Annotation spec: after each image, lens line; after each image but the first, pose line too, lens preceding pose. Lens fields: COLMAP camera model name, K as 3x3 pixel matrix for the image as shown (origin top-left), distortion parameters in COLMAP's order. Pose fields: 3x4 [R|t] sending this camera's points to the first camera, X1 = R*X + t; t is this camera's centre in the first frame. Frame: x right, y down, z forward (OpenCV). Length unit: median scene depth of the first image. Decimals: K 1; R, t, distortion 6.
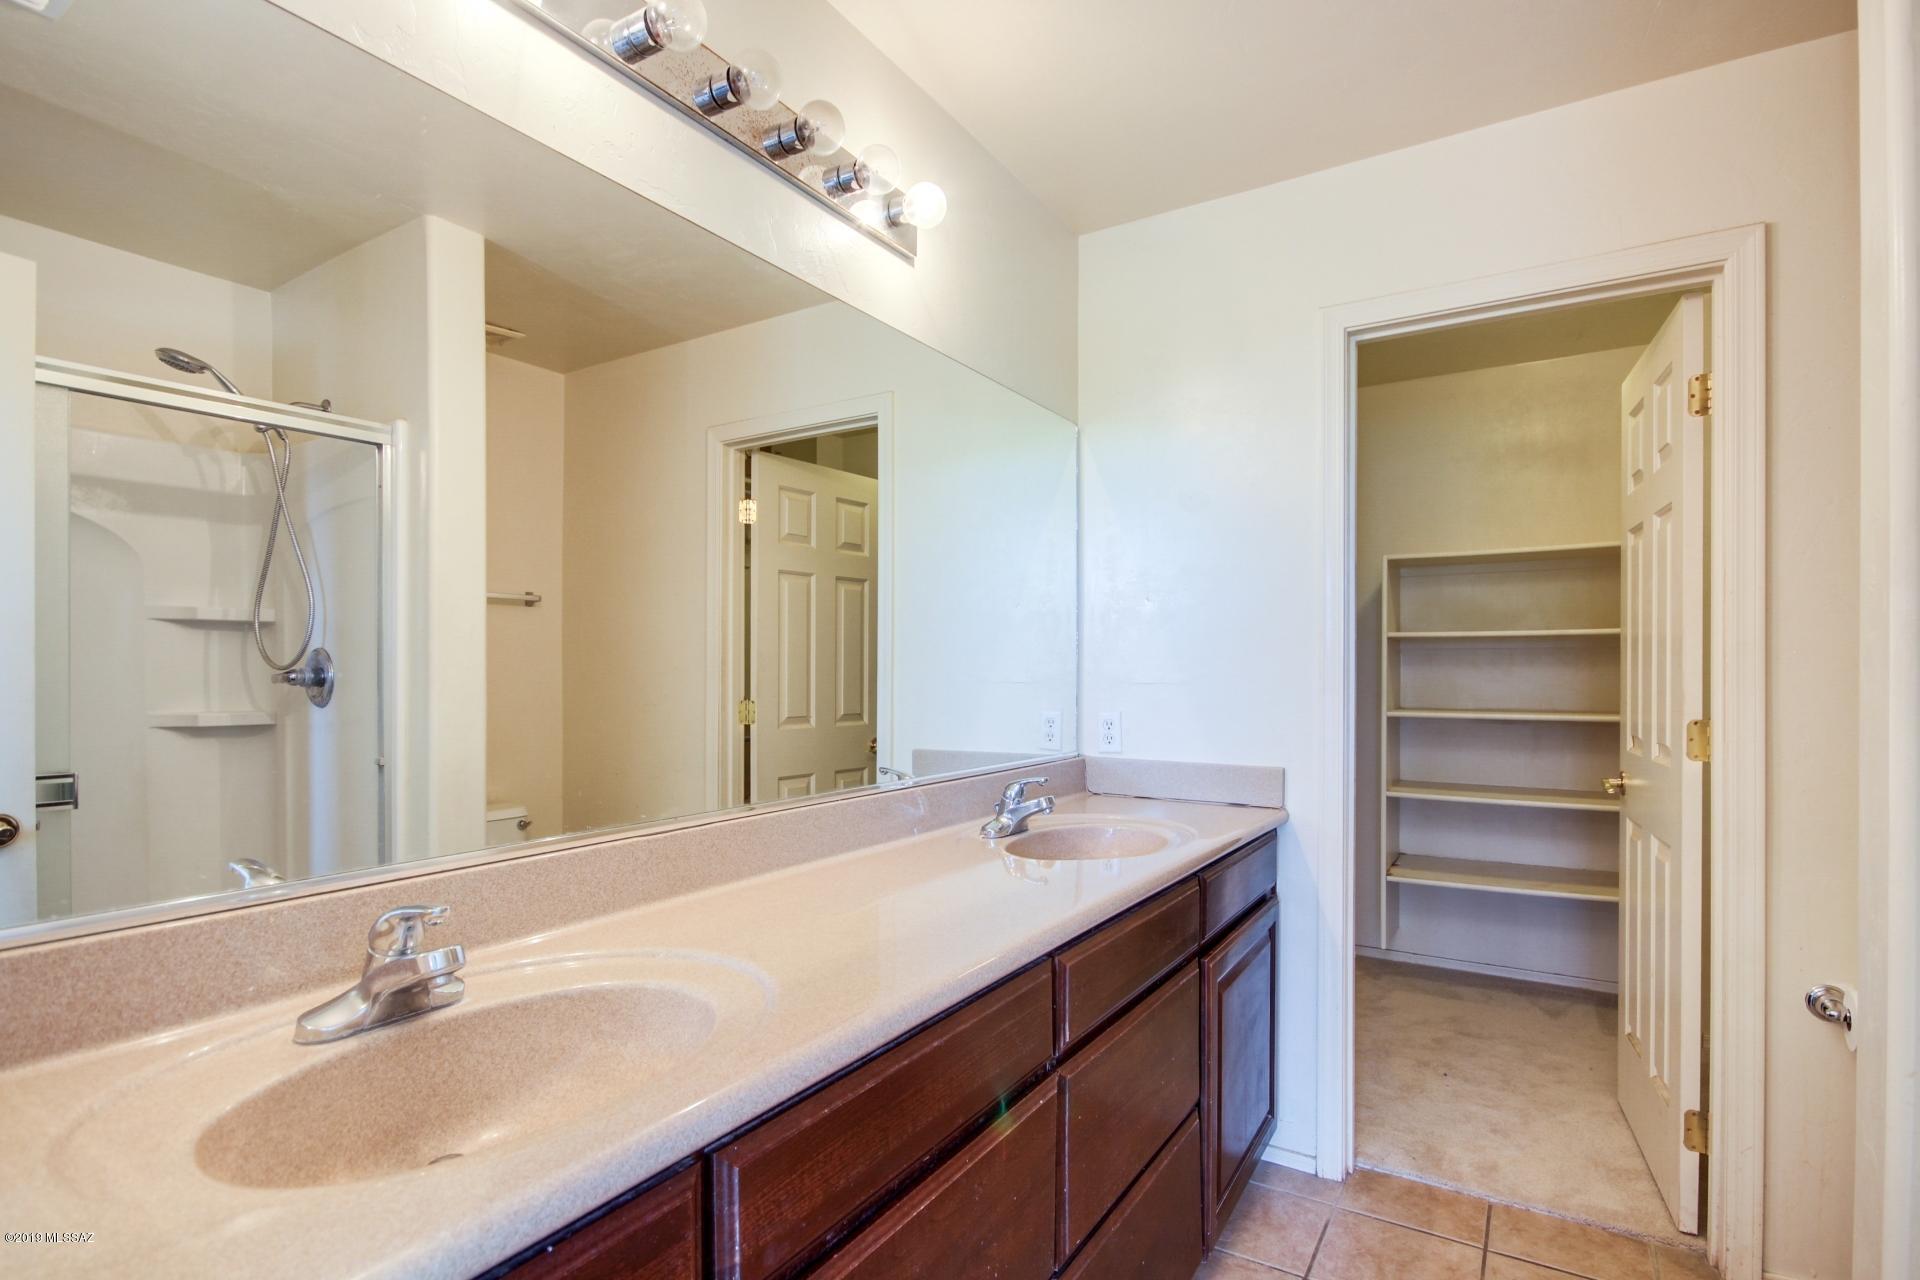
lens RADIAL K [[928.8, 0, 970.1], [0, 928.8, 631.7], [0, 0, 1]] dist [0.000624, -0.000209]
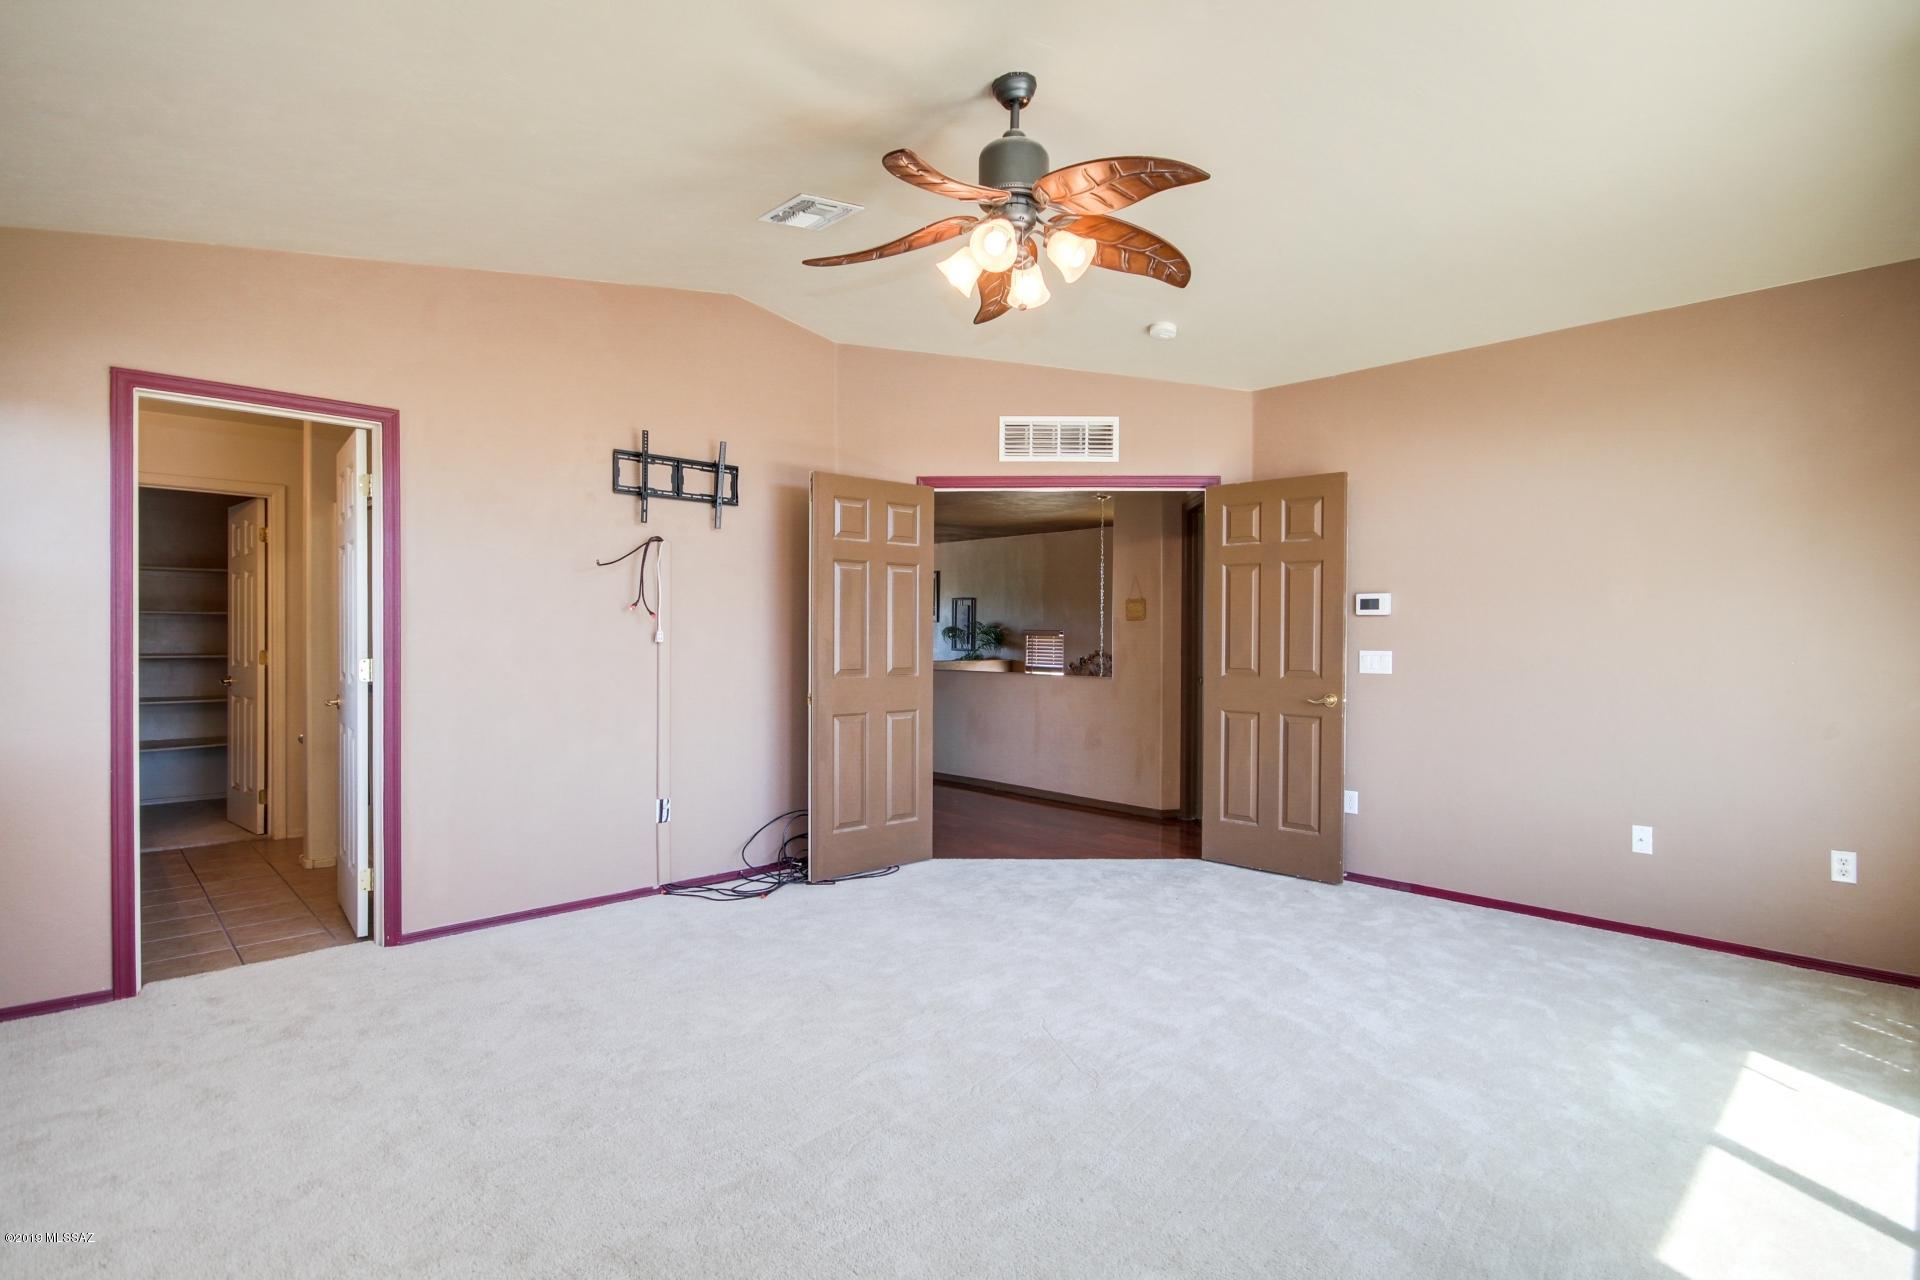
lens RADIAL K [[928.8, 0, 970.1], [0, 928.8, 631.7], [0, 0, 1]] dist [0.000624, -0.000209]
pose [[0.249833, -0.010708, 0.968230, -1.254387], [-0.003995, 0.999919, 0.012089, 0.011951], [-0.968281, -0.006889, 0.249770, -1.584257]]
